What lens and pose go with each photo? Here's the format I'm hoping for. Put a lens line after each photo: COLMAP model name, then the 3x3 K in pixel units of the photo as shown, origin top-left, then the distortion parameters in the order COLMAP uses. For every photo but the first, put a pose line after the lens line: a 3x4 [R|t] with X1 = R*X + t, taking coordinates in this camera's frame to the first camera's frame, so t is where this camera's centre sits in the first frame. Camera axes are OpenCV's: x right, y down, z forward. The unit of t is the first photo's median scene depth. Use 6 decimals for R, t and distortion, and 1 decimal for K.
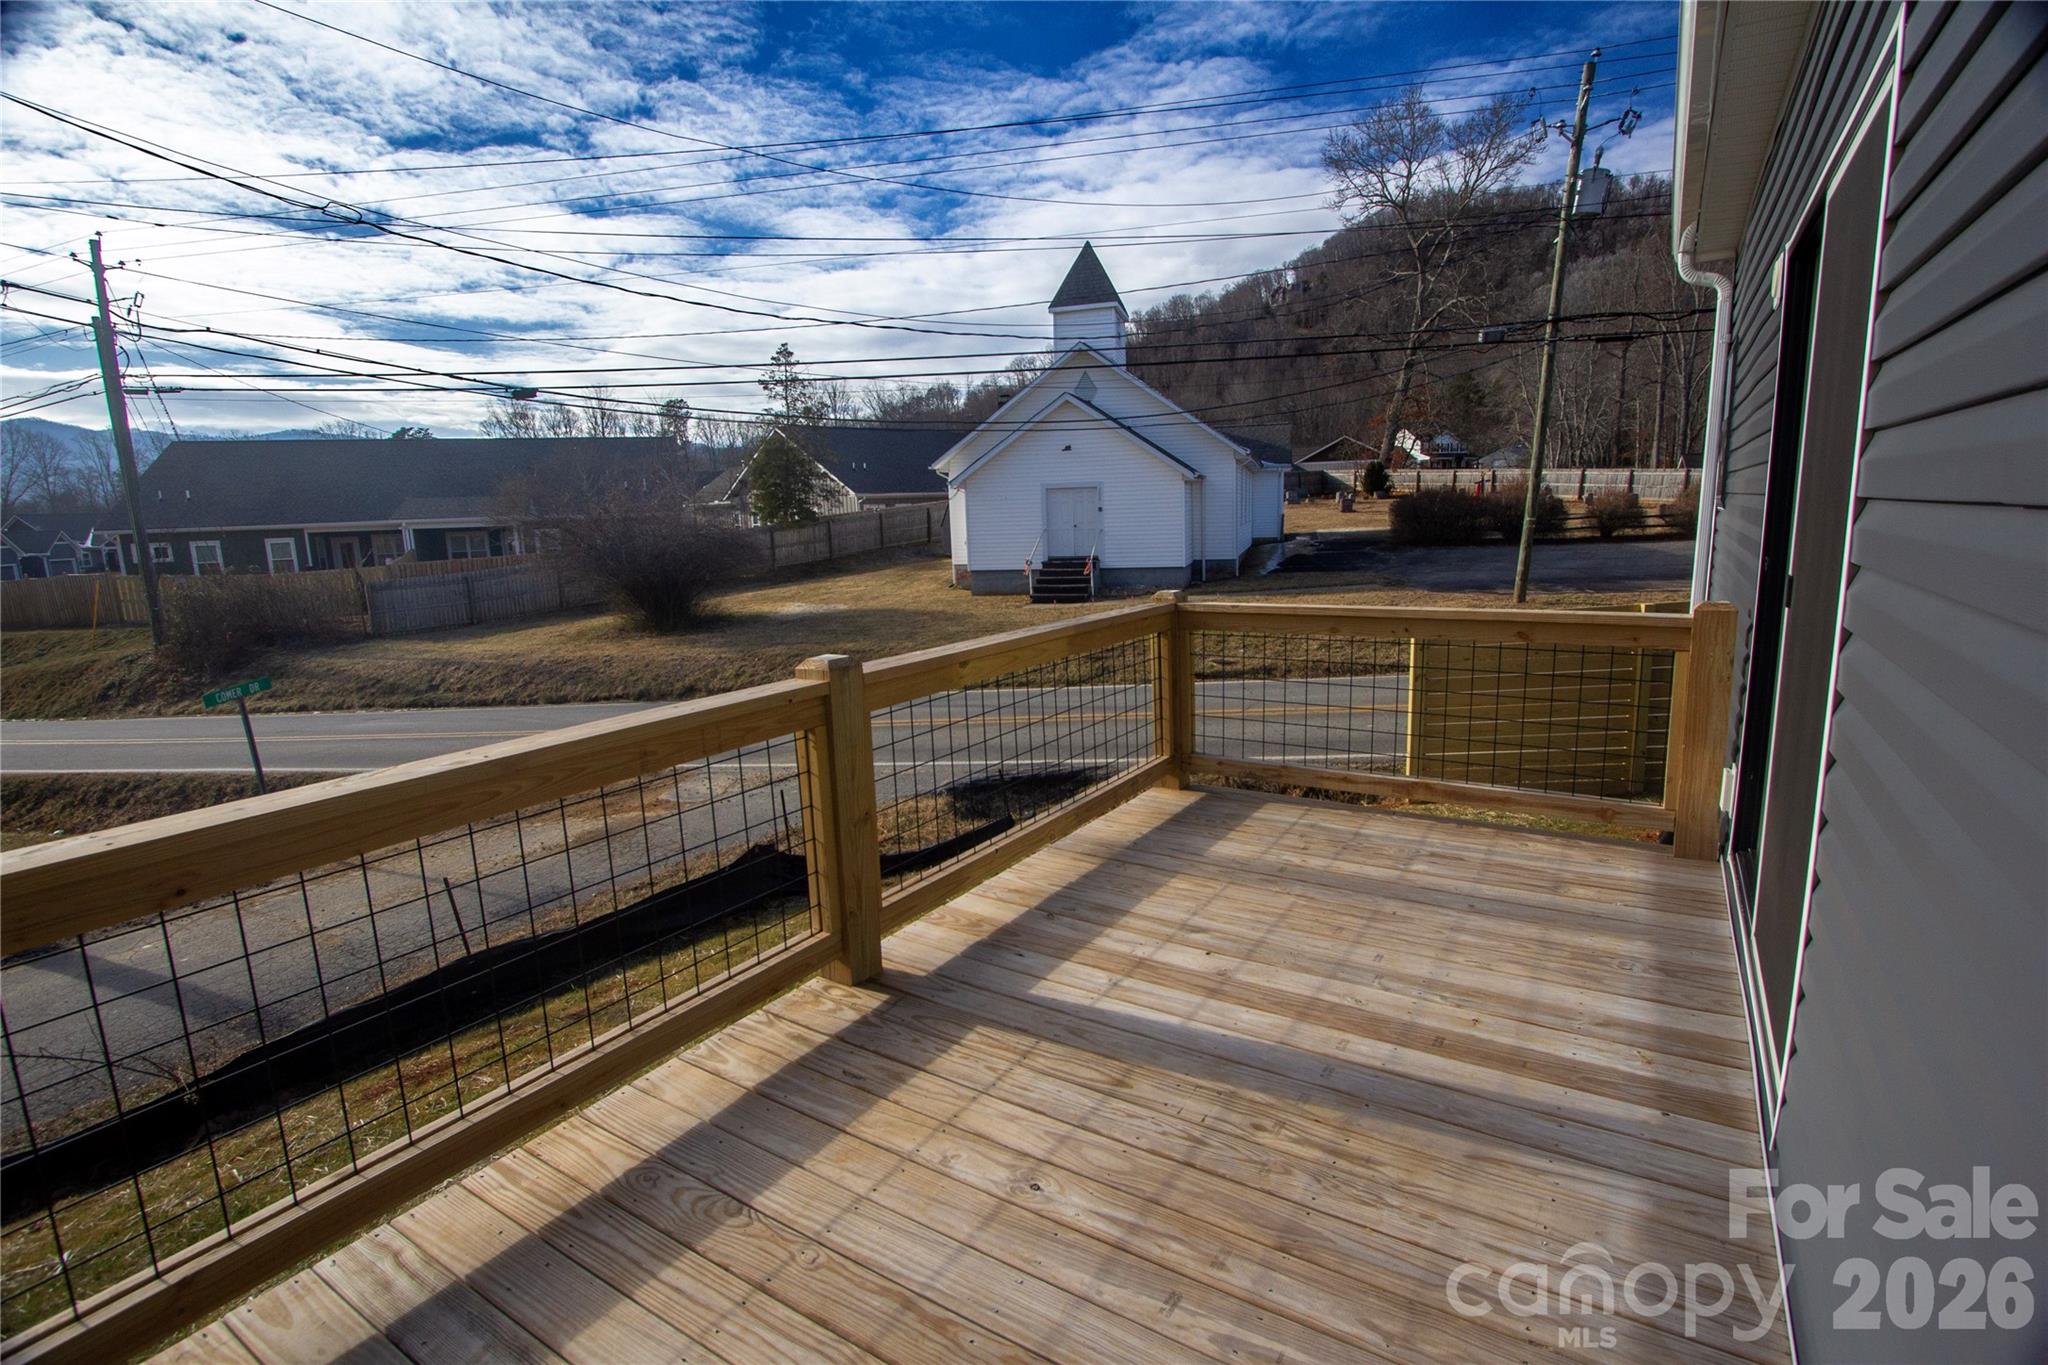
lens RADIAL K [[982.6, 0, 1030.6], [0, 982.6, 675.7], [0, 0, 1]] dist [-0.020333, 0.000421]
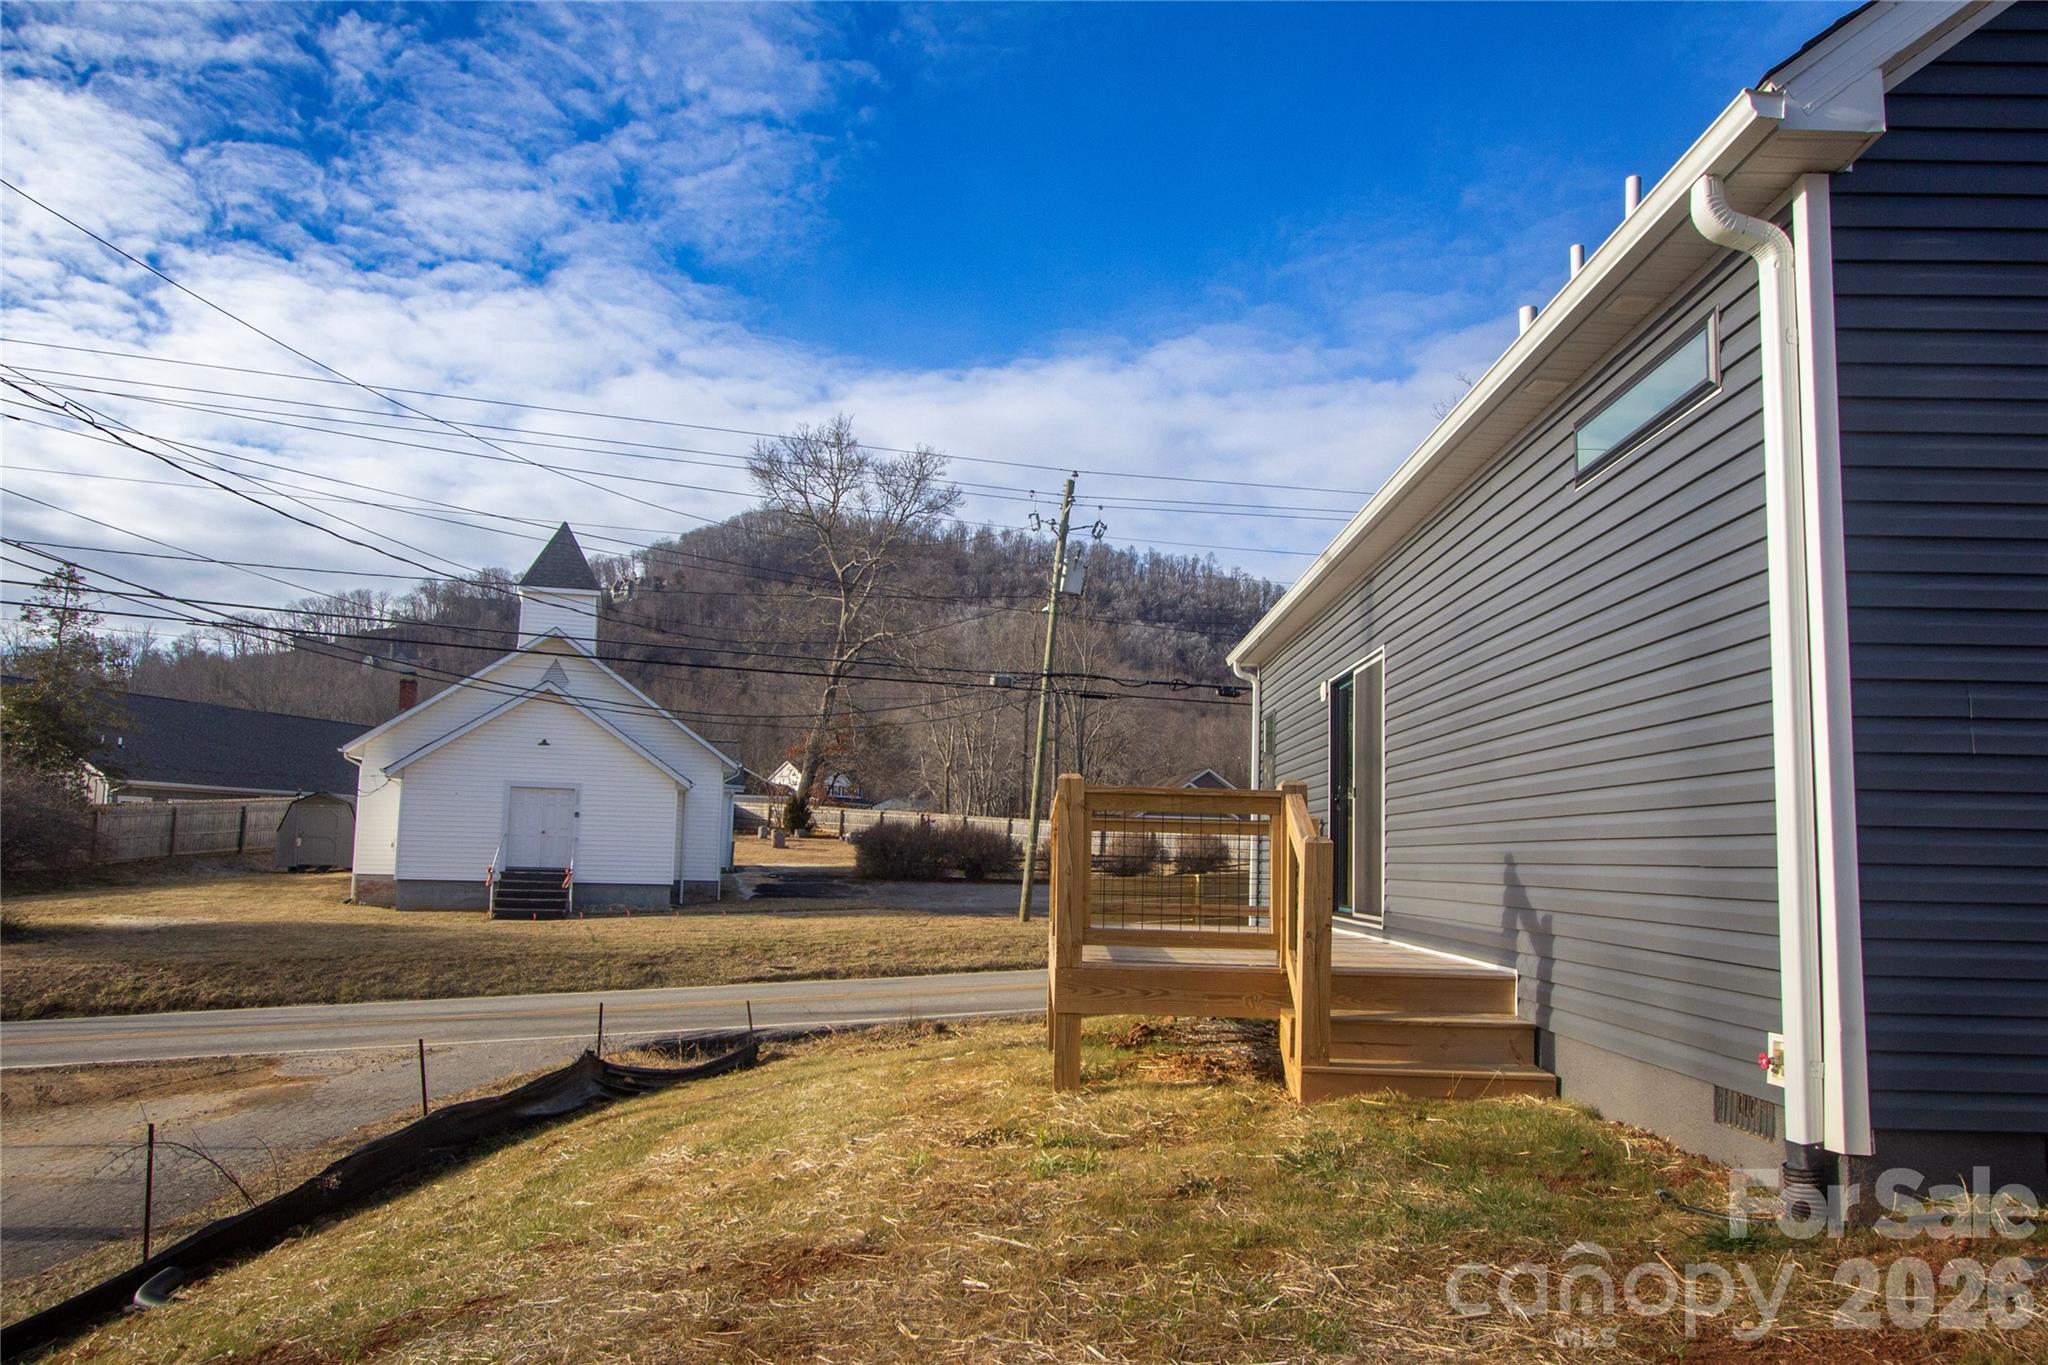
lens RADIAL K [[1291.8, 0, 1025.6], [0, 1291.8, 694.3], [0, 0, 1]] dist [-0.001949, -0.000720]
pose [[0.847619, 0.120565, 0.516727, -0.175789], [0.034993, 0.959021, -0.281165, 0.056849], [-0.529451, 0.256403, 0.808665, -0.142387]]
